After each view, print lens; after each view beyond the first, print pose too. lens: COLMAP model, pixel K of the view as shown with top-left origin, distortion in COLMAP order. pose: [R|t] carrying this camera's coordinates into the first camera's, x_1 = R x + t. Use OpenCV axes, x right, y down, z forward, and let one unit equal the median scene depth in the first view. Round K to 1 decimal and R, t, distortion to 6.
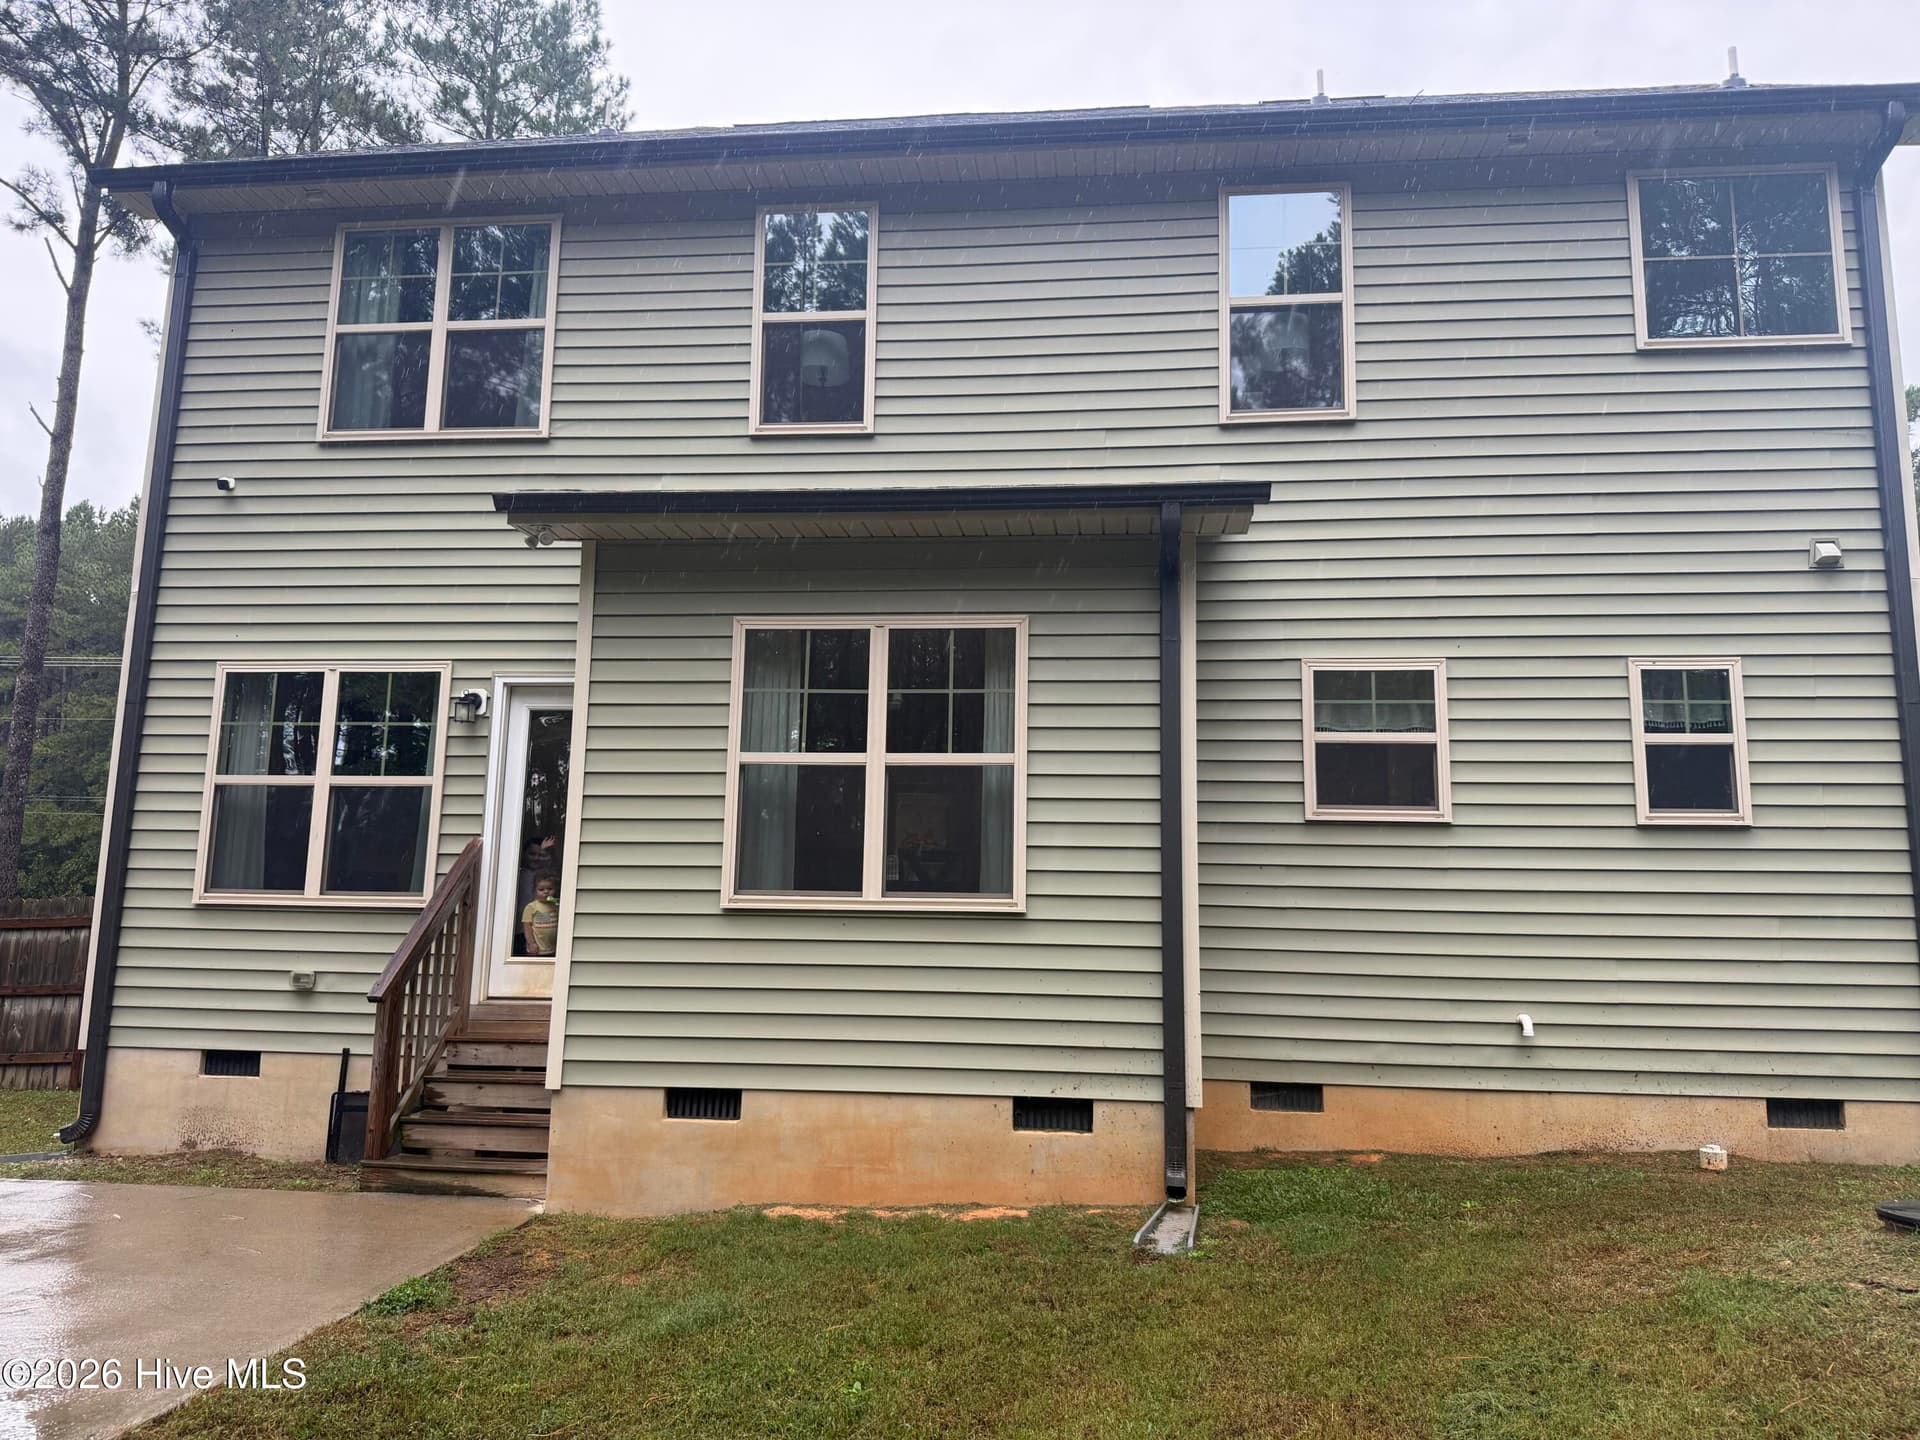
lens RADIAL K [[1396.6, 0, 960.0], [0, 1396.6, 720.0], [0, 0, 1]] dist [-0.000364, -0.005642]
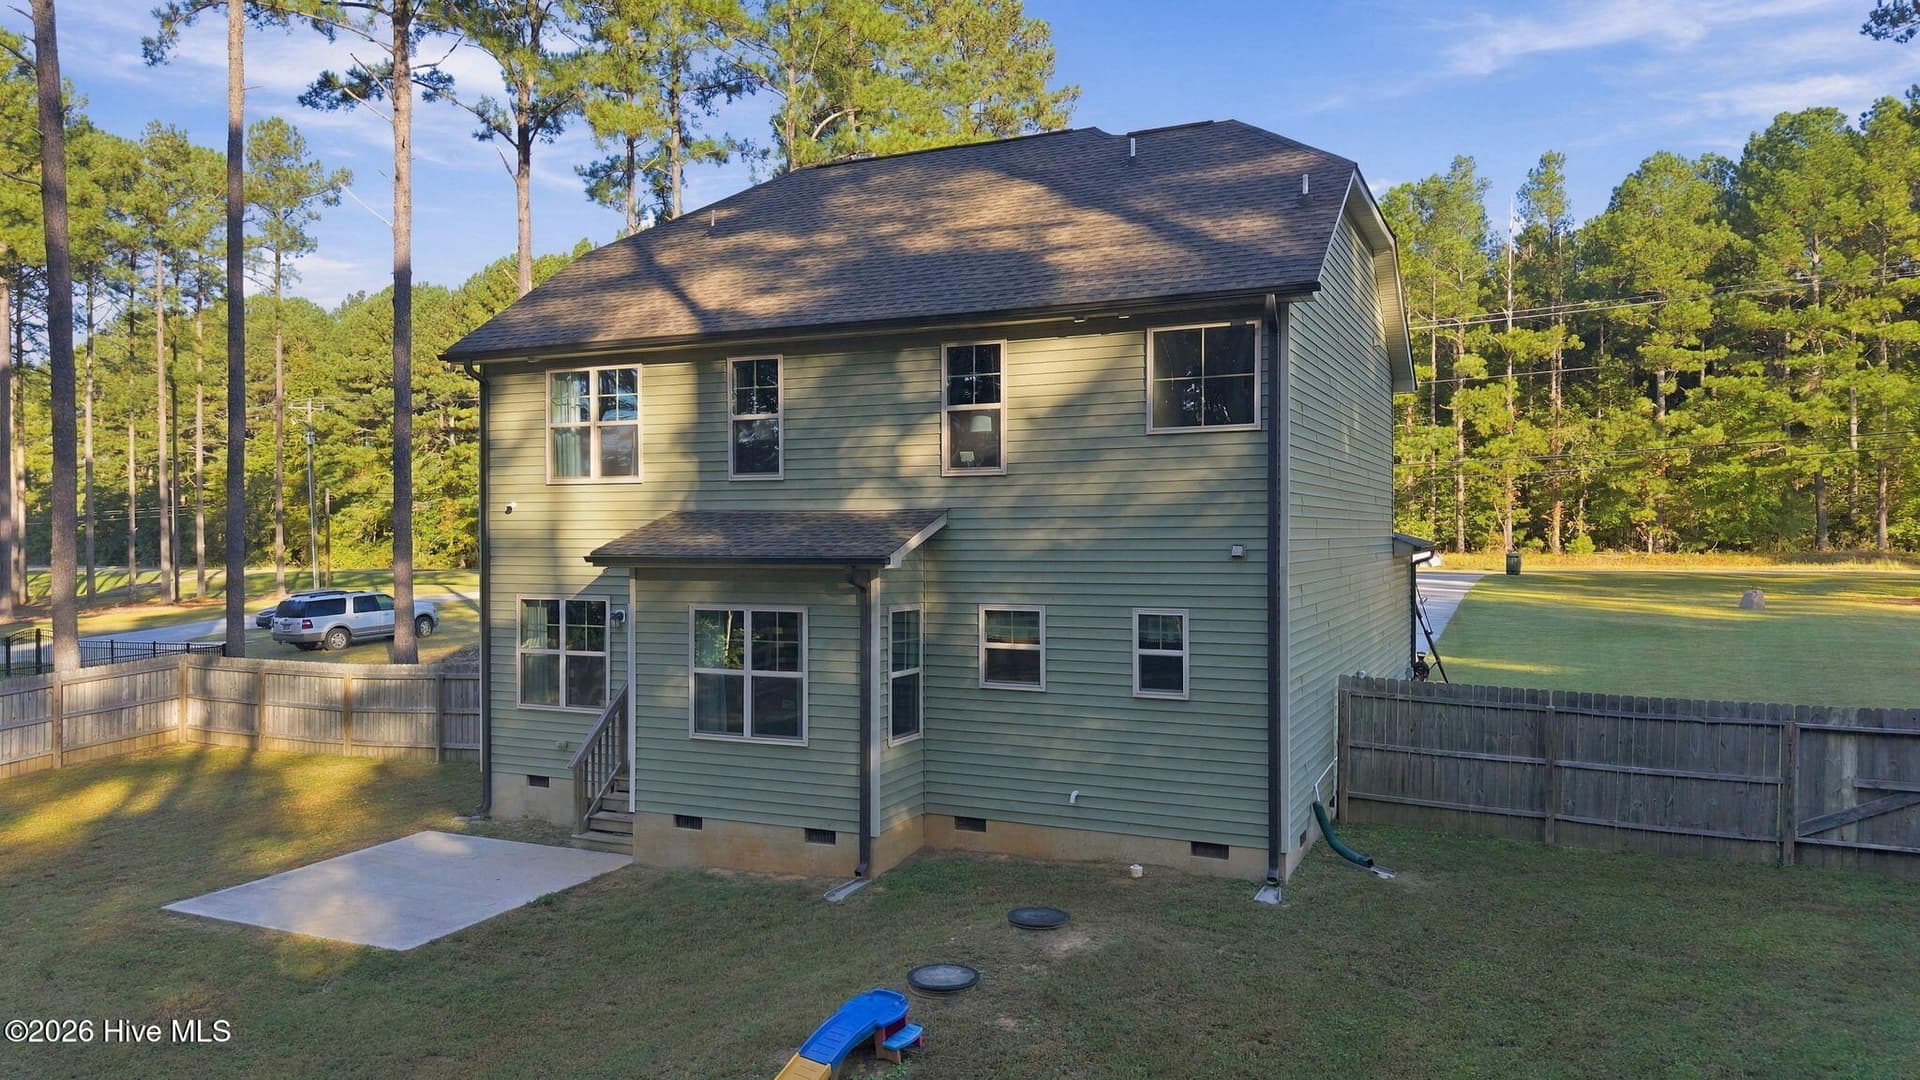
lens RADIAL K [[1328.7, 0, 960.0], [0, 1328.7, 540.0], [0, 0, 1]] dist [0.001276, -0.002737]
pose [[0.945705, -0.021038, -0.324345, 0.851394], [0.073615, 0.985835, 0.150699, -0.424548], [0.316580, -0.166393, 0.933858, -0.725270]]
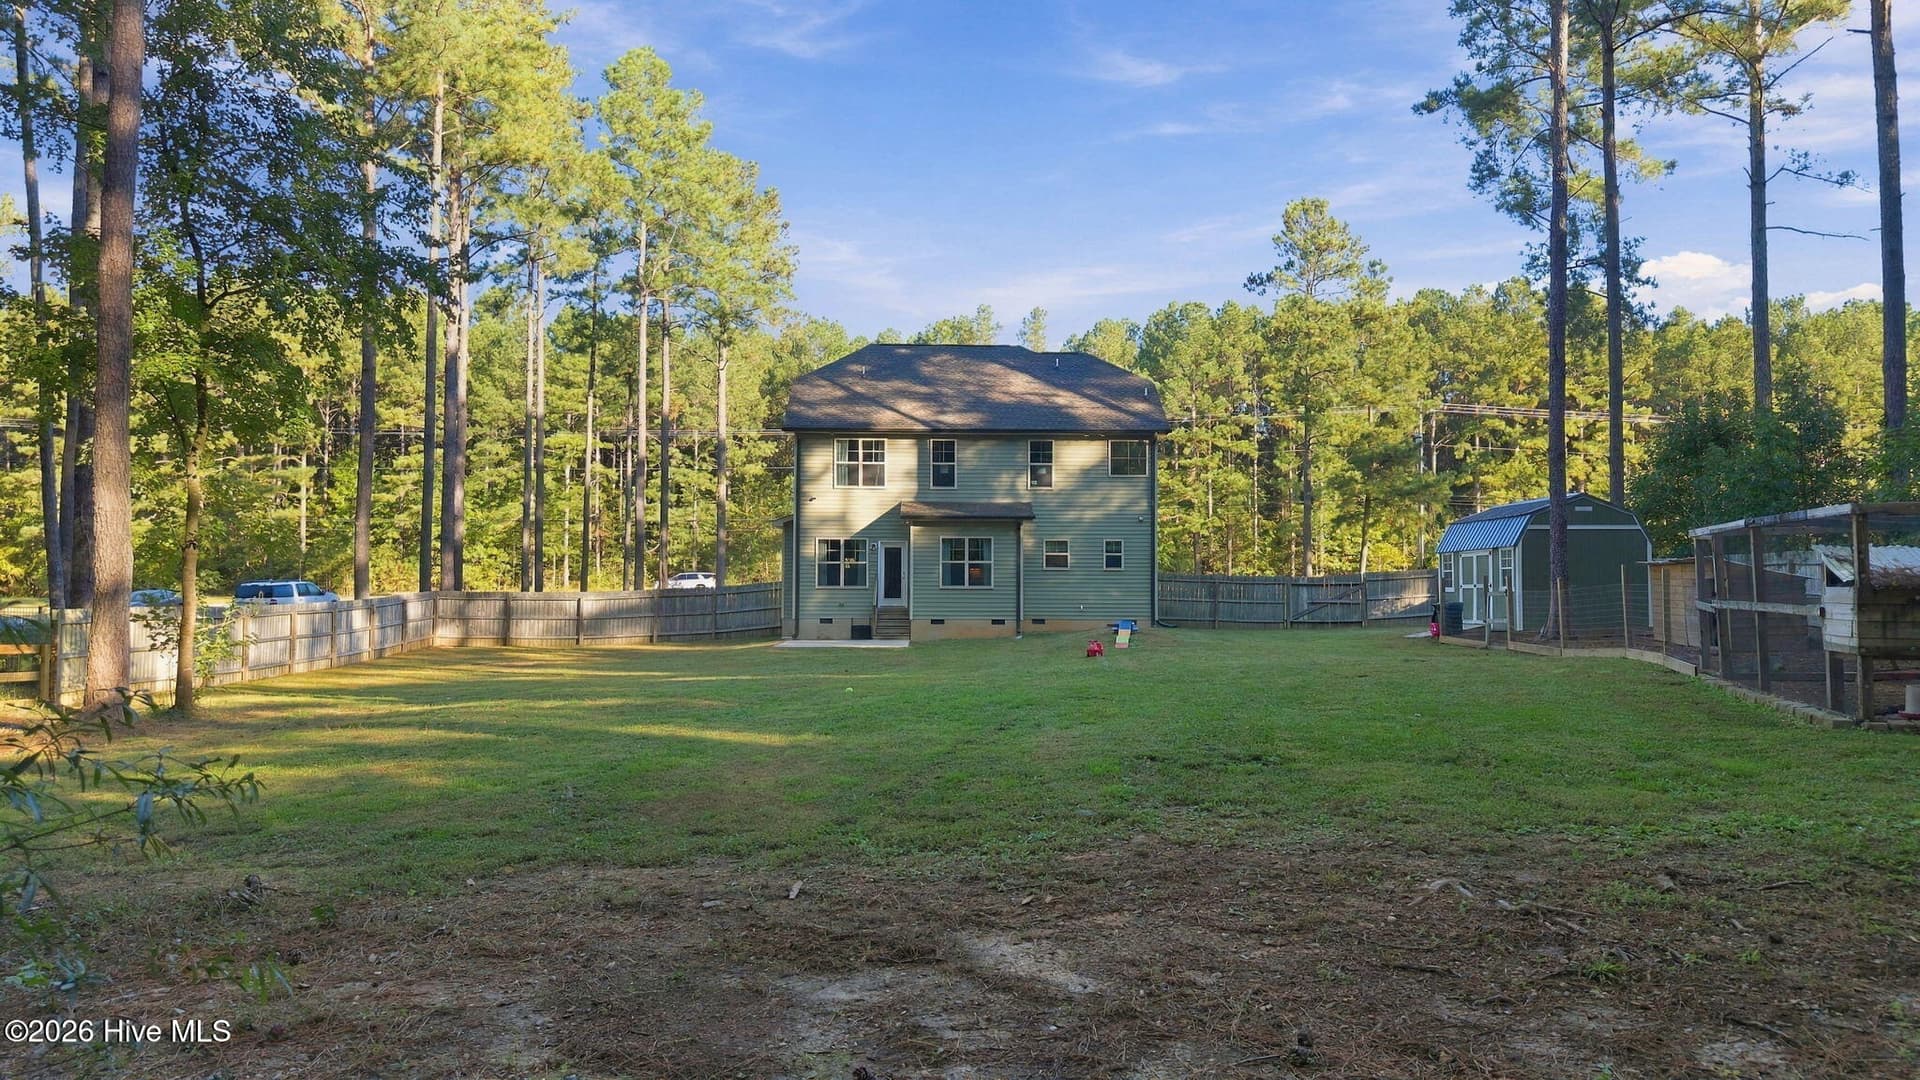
lens RADIAL K [[1328.7, 0, 960.0], [0, 1328.7, 540.0], [0, 0, 1]] dist [0.001276, -0.002737]
pose [[0.993197, -0.008297, 0.116147, -0.654769], [-0.005228, 0.993275, 0.115660, -0.628557], [-0.116326, -0.115481, 0.986475, -3.954950]]
